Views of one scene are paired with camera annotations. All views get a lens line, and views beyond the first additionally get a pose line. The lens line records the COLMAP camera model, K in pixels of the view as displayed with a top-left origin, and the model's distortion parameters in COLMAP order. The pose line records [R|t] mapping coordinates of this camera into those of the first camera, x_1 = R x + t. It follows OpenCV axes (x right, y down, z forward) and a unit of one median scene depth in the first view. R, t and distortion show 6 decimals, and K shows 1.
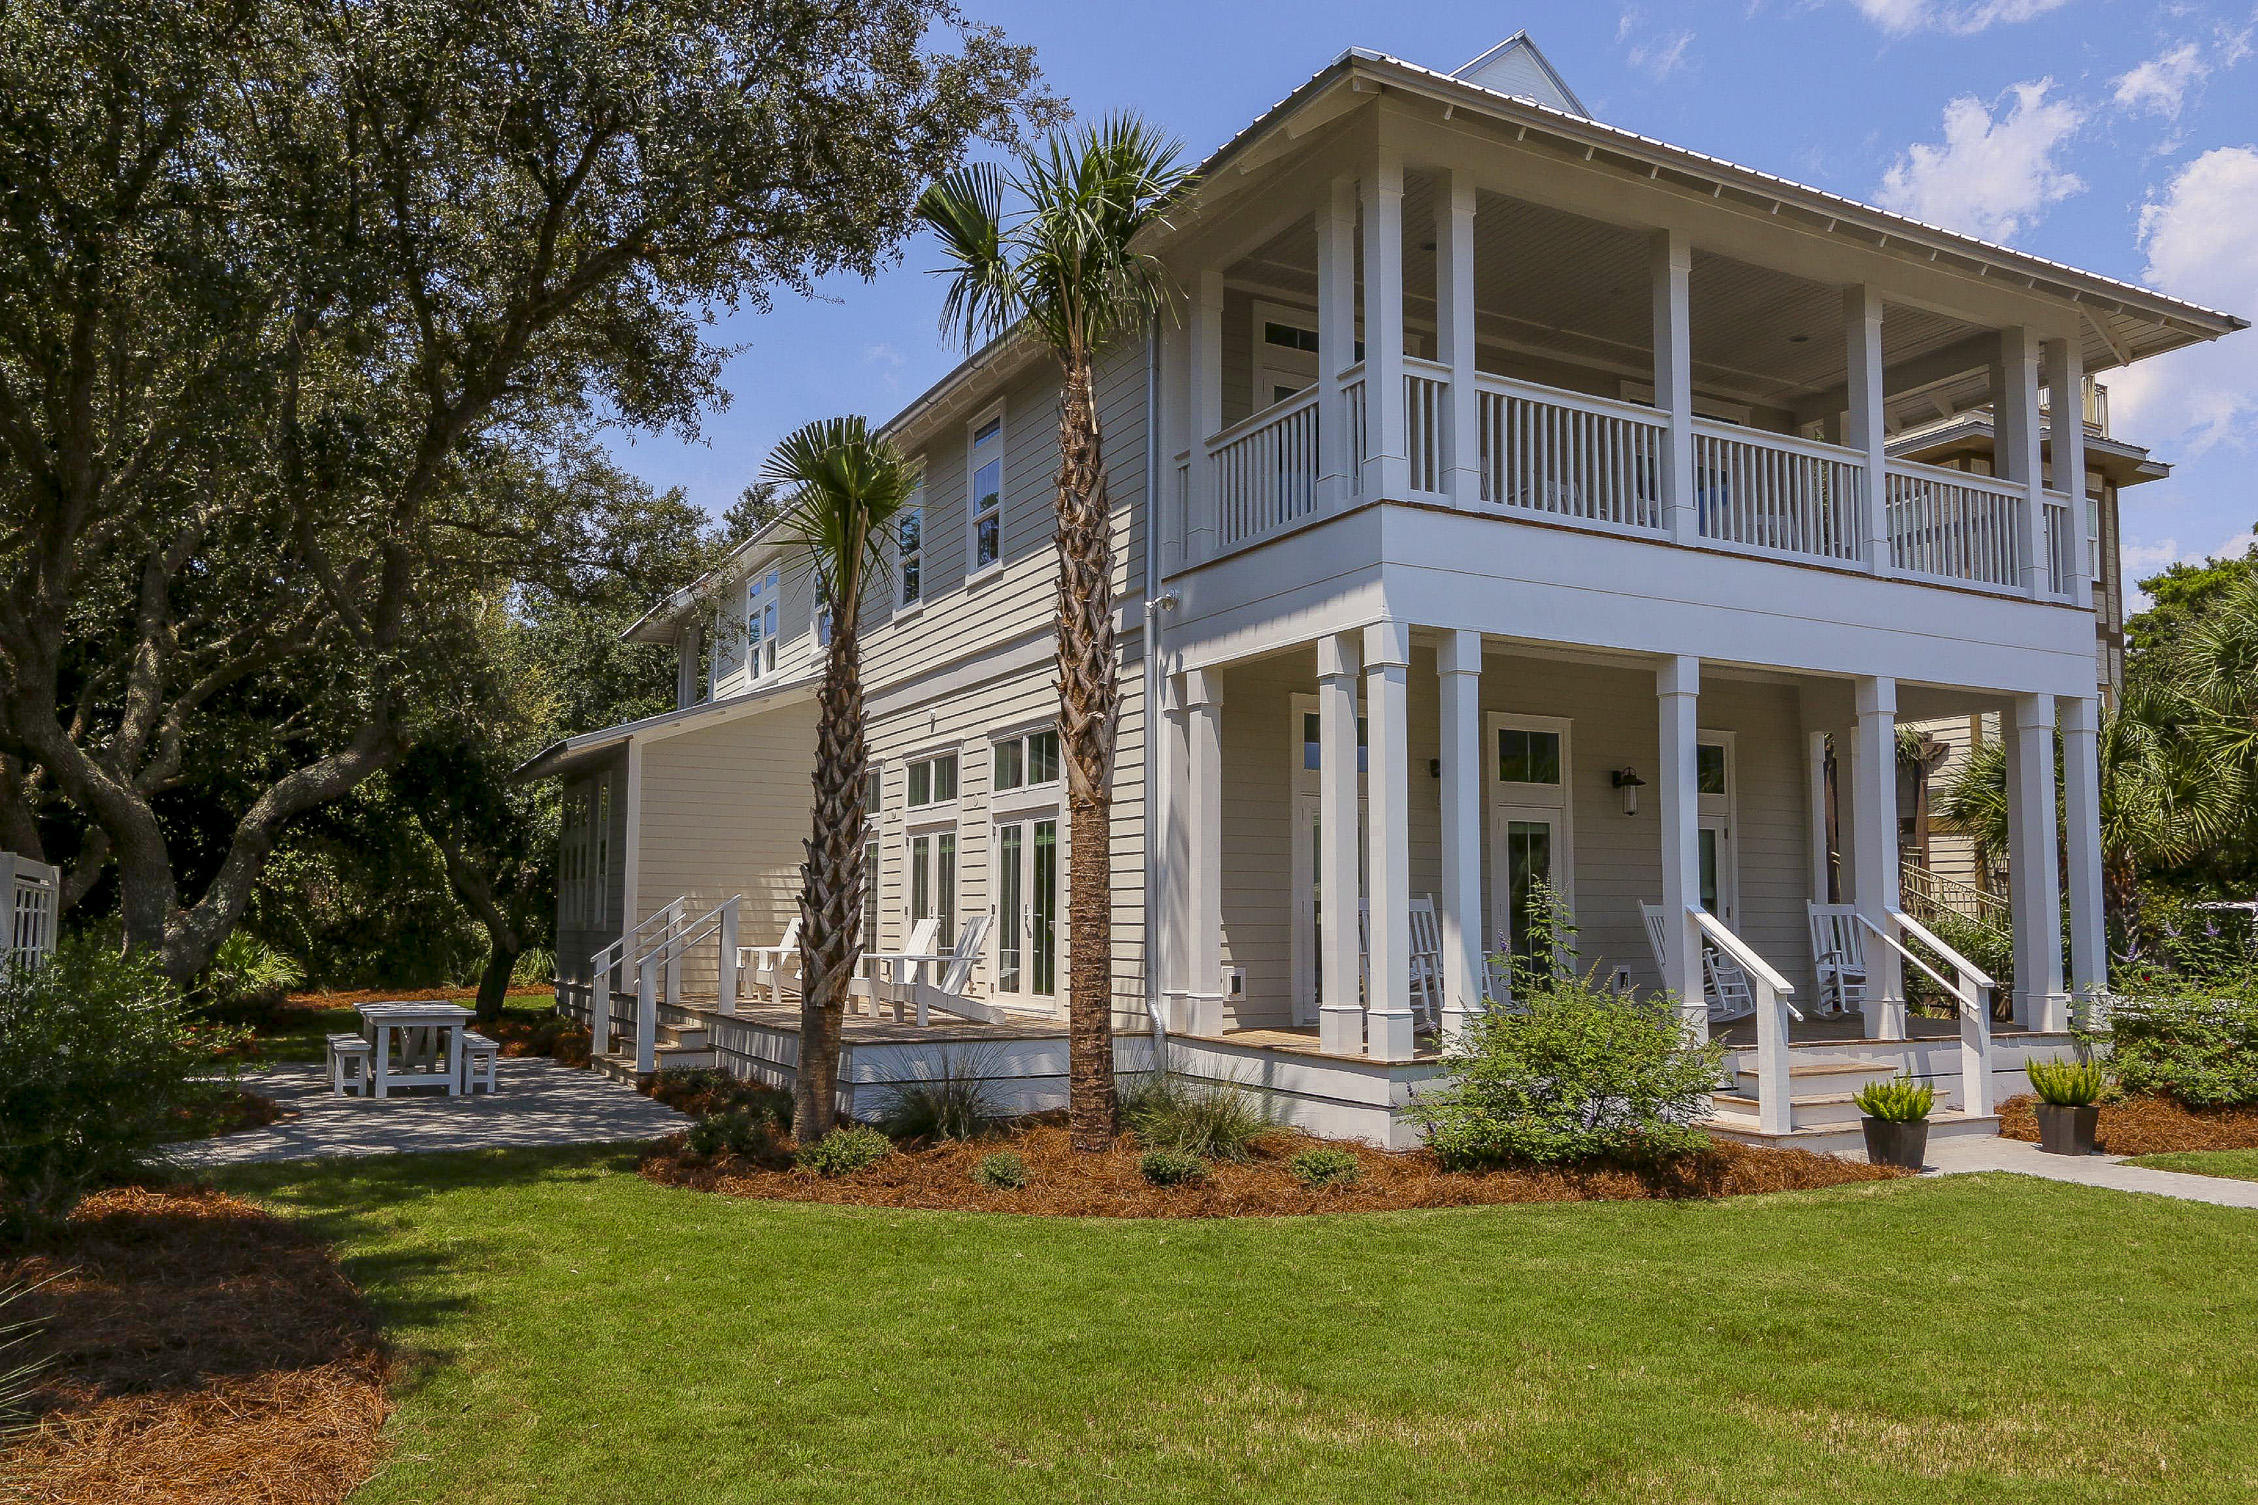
lens RADIAL K [[1604.2, 0, 1126.7], [0, 1604.2, 798.4], [0, 0, 1]] dist [-0.004085, 0.001937]
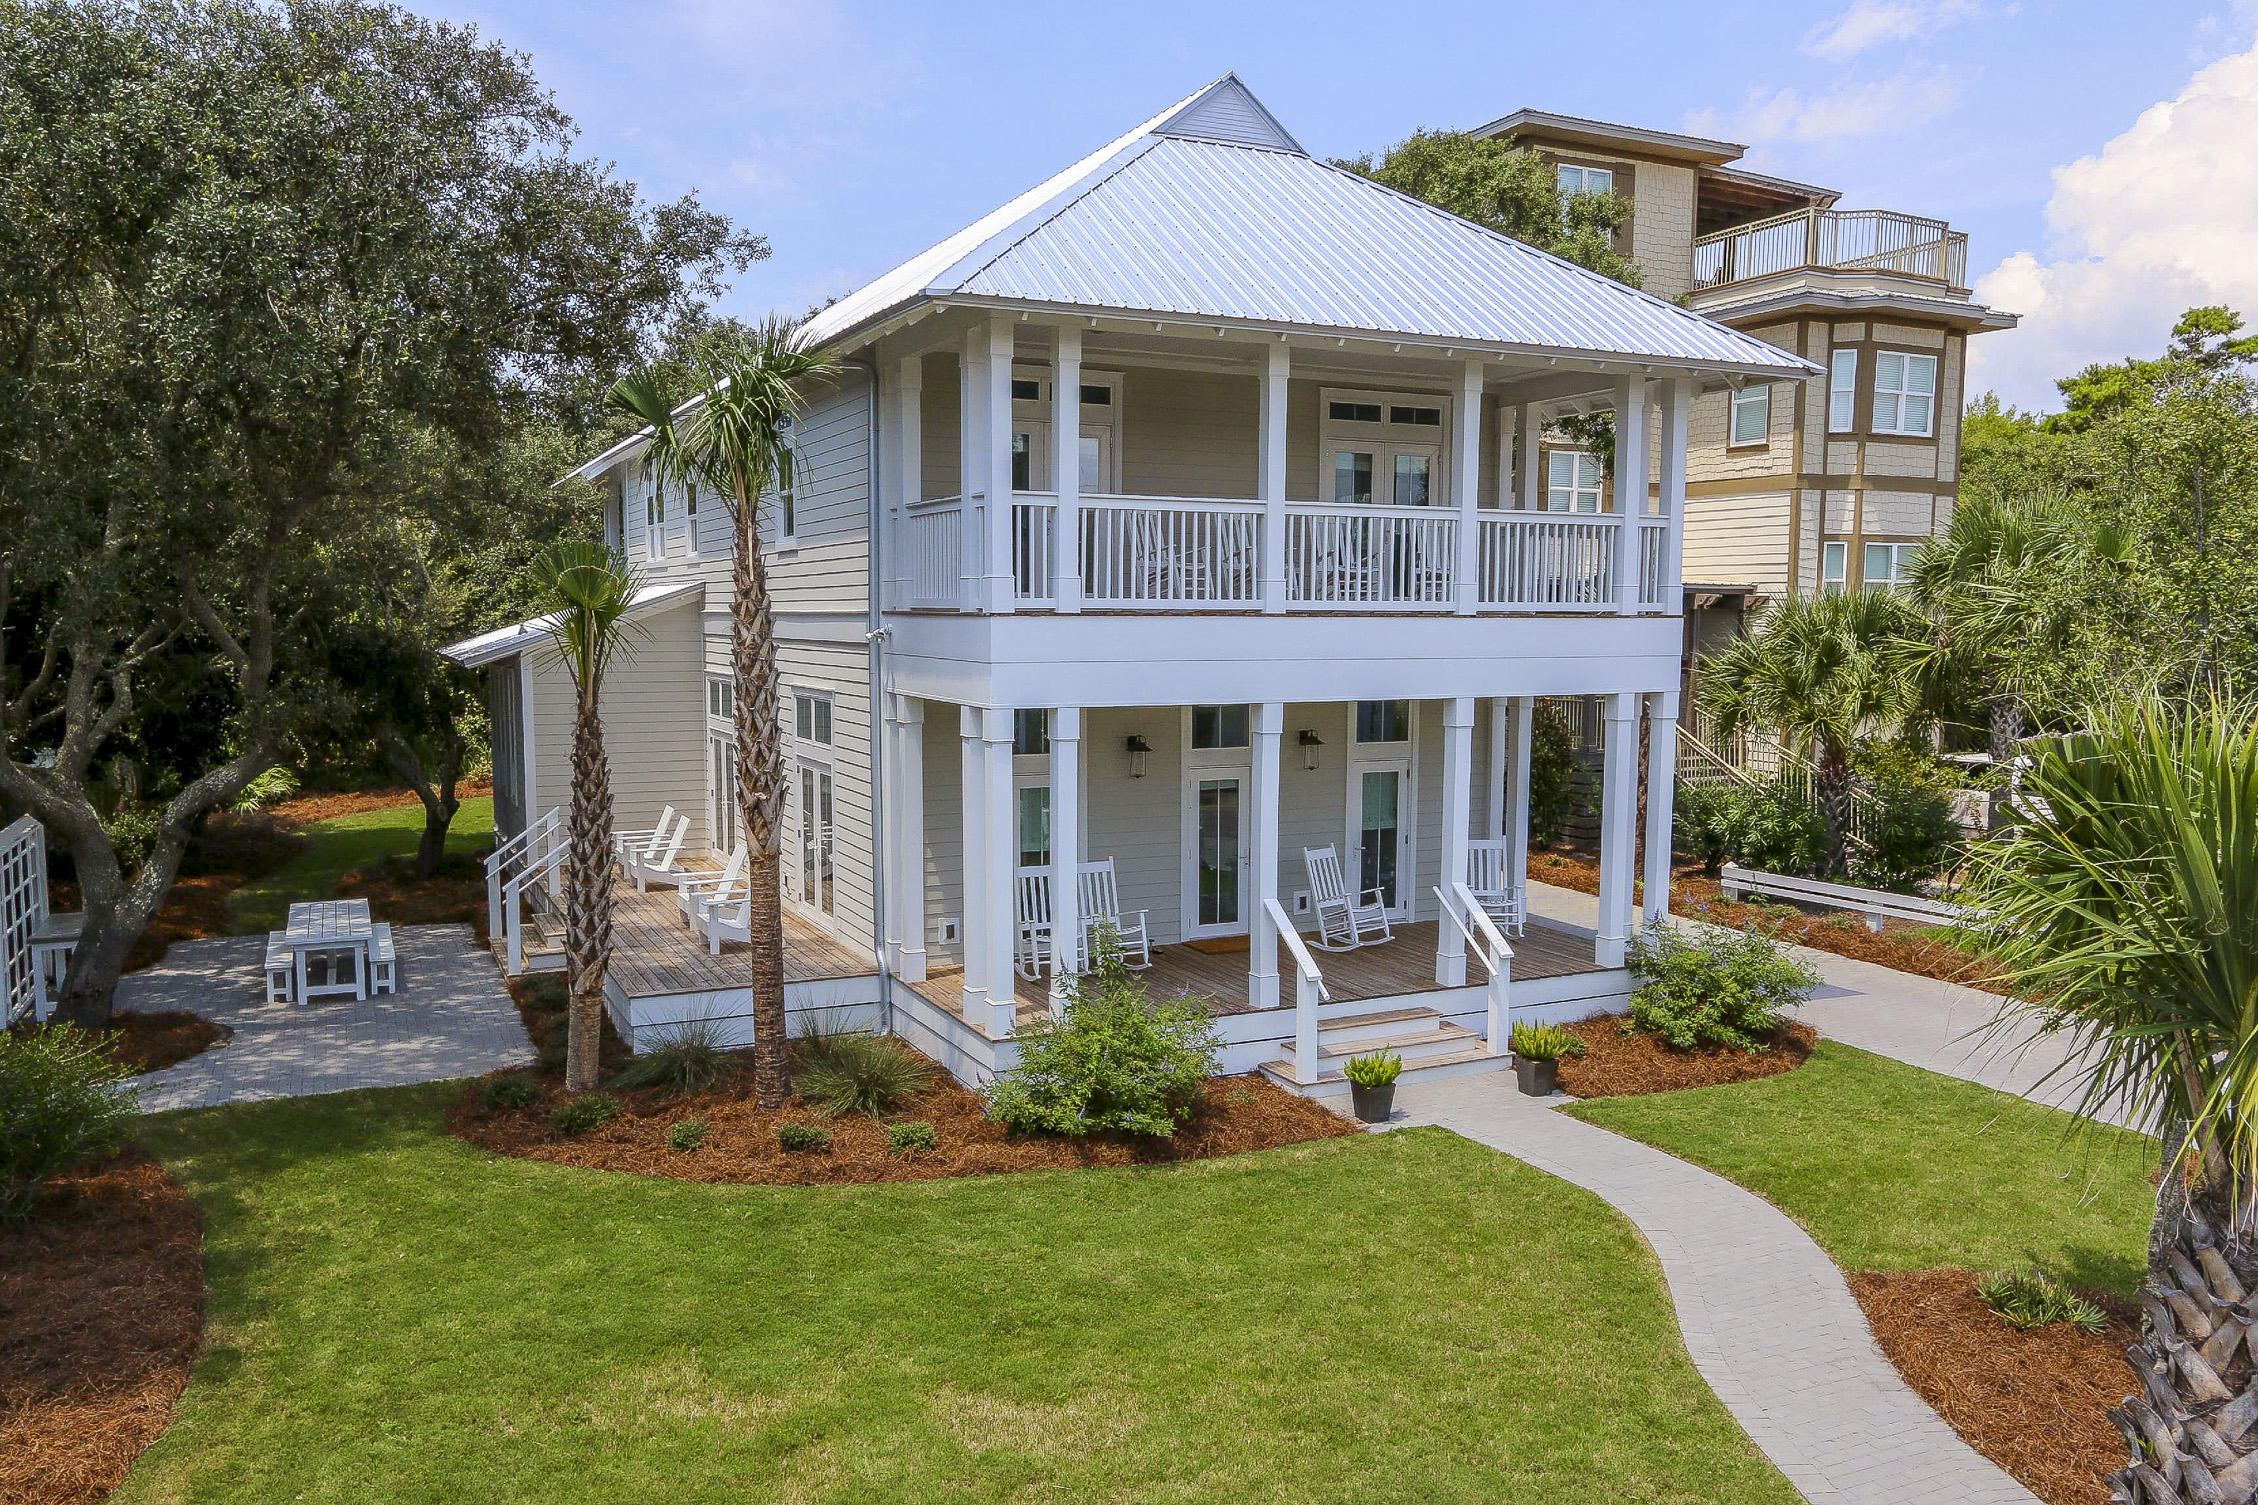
lens RADIAL K [[1655.0, 0, 1120.9], [0, 1655.0, 790.3], [0, 0, 1]] dist [-0.012348, 0.000079]
pose [[0.999199, 0.002688, -0.039922, 0.276567], [0.004871, 0.982151, 0.188032, -0.258971], [0.039715, -0.188076, 0.981351, -0.276812]]
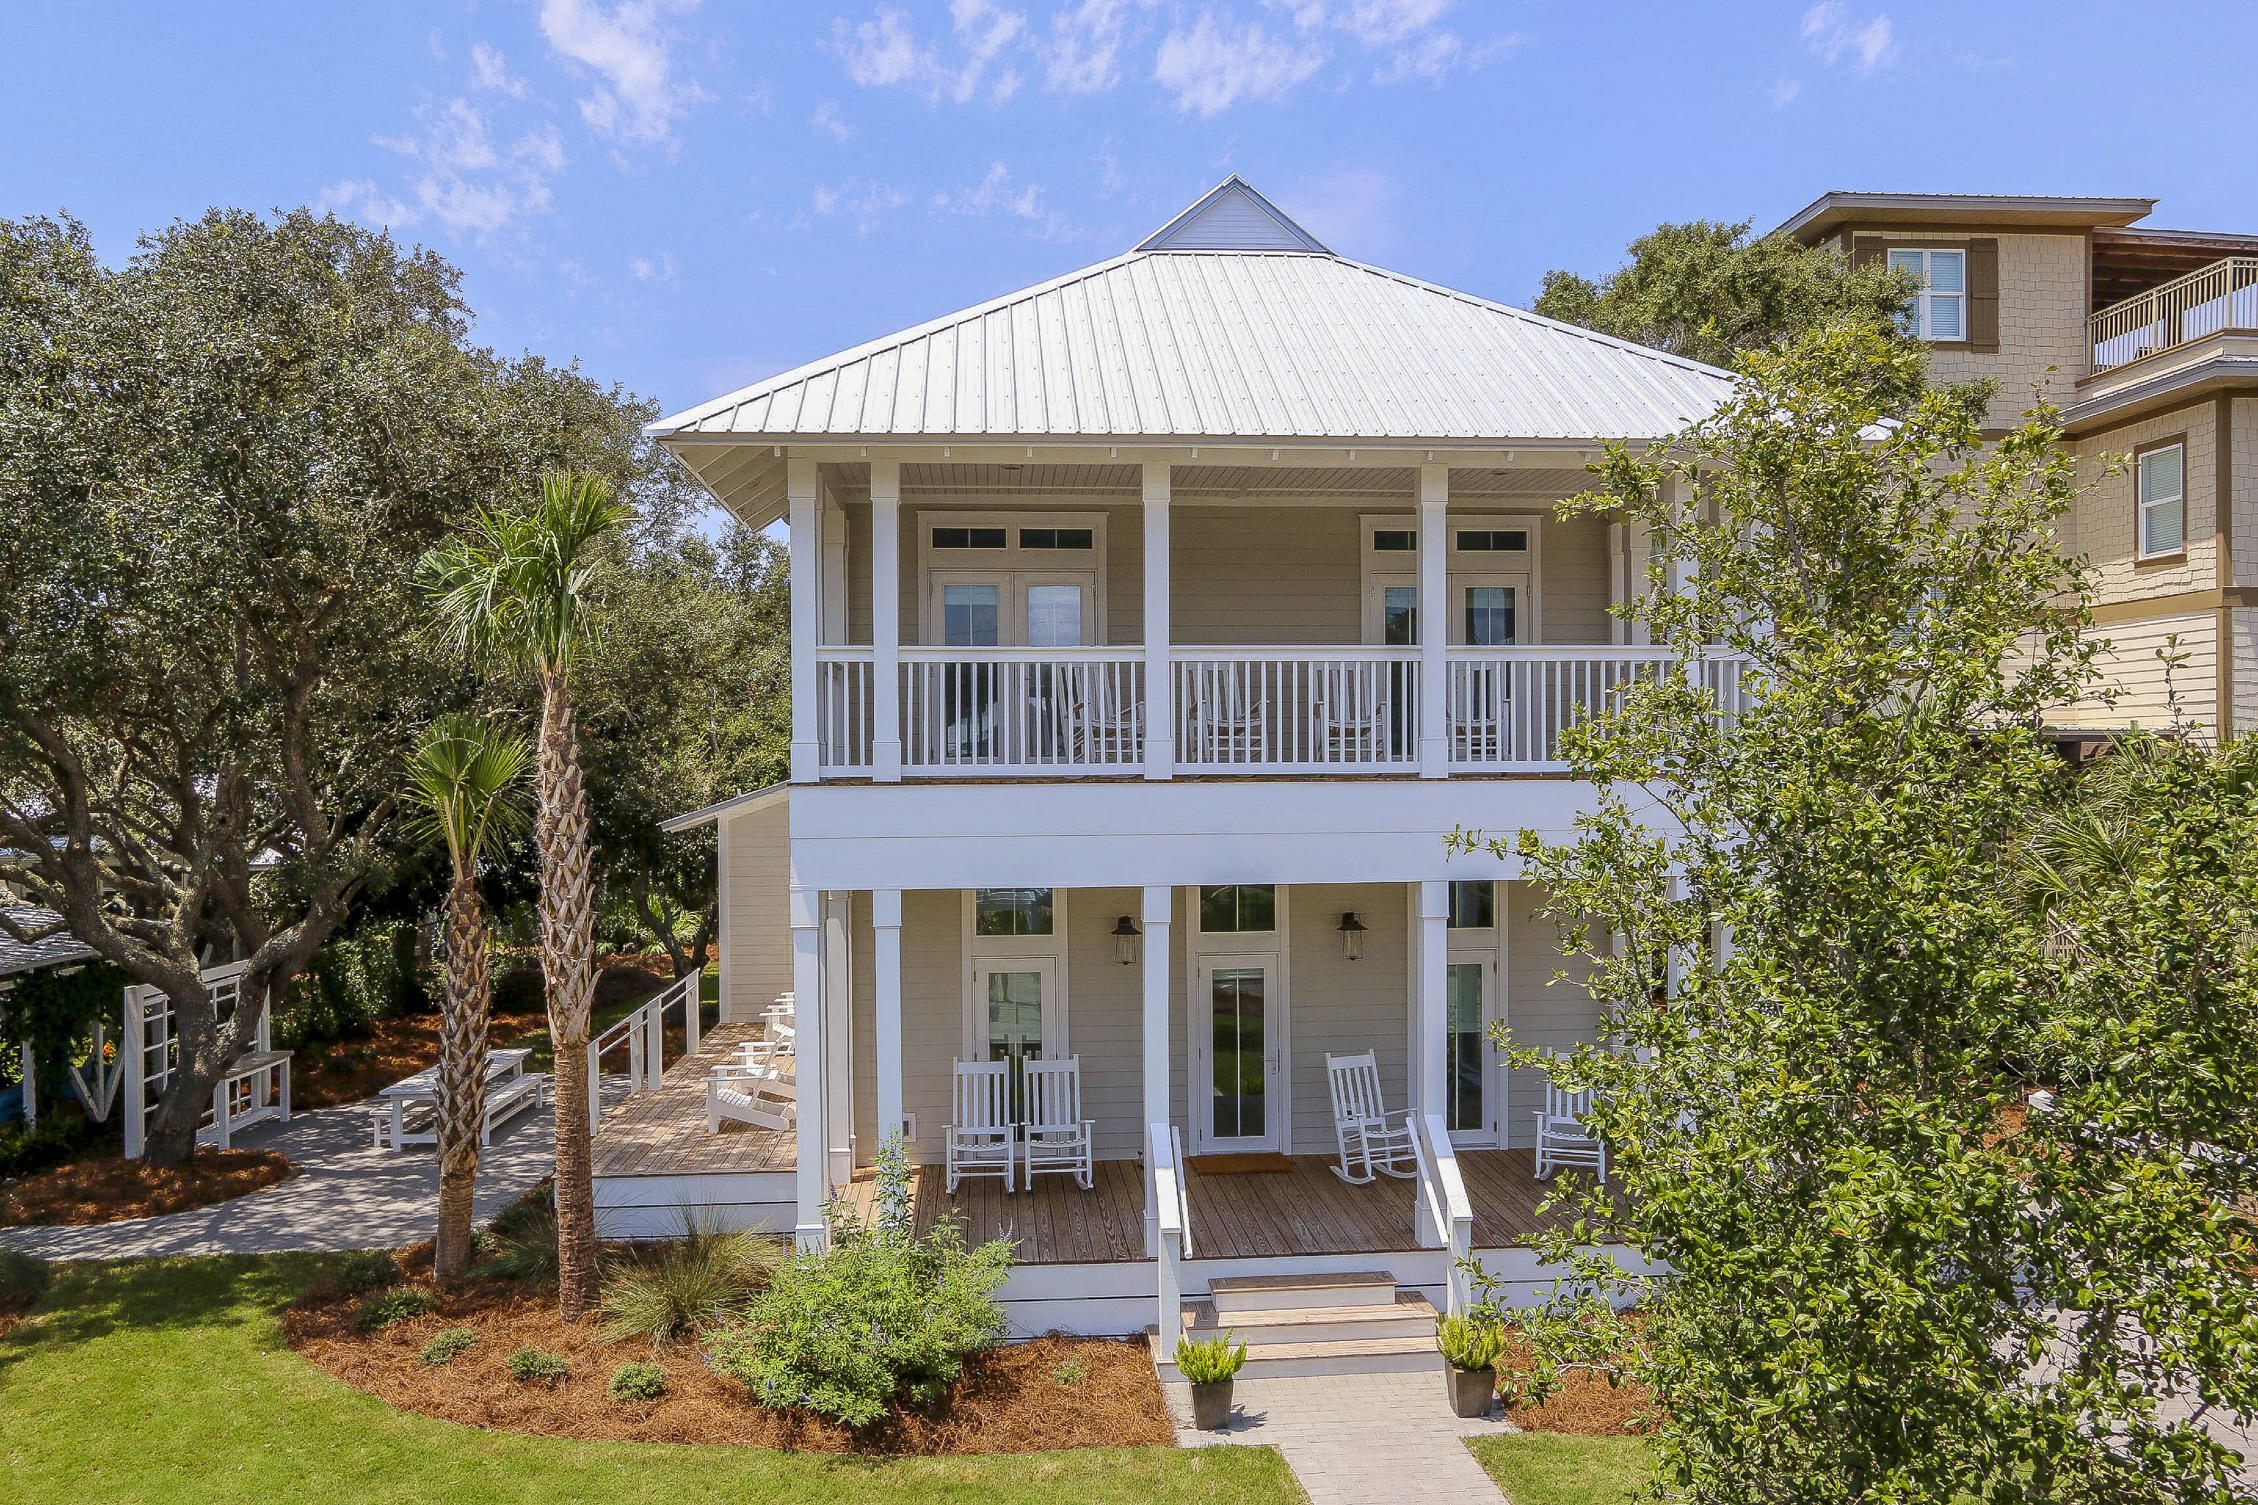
lens RADIAL K [[1564.9, 0, 1113.6], [0, 1564.9, 807.6], [0, 0, 1]] dist [-0.002502, 0.001263]
pose [[0.920135, -0.002979, -0.391590, 0.703960], [0.042864, 0.994729, 0.093153, -0.230000], [0.389248, -0.102499, 0.915413, 0.061709]]
